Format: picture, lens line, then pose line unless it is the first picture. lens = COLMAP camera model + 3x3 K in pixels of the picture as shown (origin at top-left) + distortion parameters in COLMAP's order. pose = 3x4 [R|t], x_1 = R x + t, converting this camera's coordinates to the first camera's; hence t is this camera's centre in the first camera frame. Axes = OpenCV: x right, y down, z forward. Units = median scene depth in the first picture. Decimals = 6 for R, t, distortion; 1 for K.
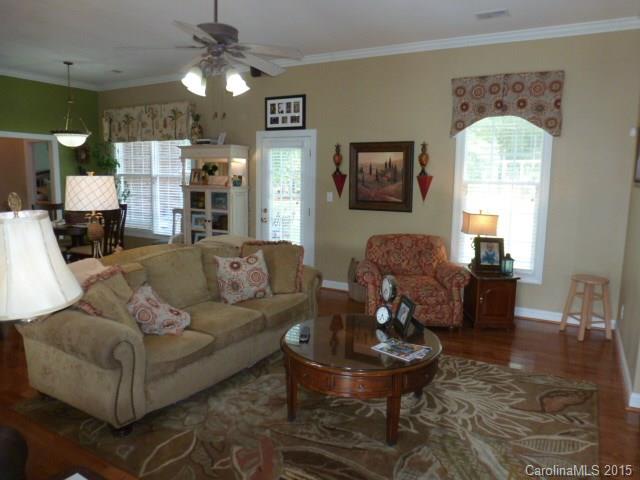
lens RADIAL K [[454.3, 0, 325.2], [0, 454.3, 239.2], [0, 0, 1]] dist [-0.041172, -0.003212]
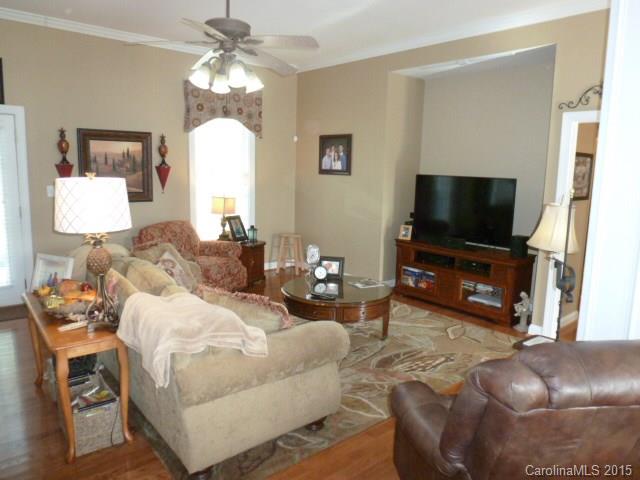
lens RADIAL K [[454.3, 0, 326.0], [0, 454.3, 234.8], [0, 0, 1]] dist [-0.041172, -0.003212]
pose [[0.353436, -0.144924, 0.924164, -0.705214], [0.108039, 0.987639, 0.113560, -0.064679], [-0.929199, 0.059709, 0.364725, 0.291174]]
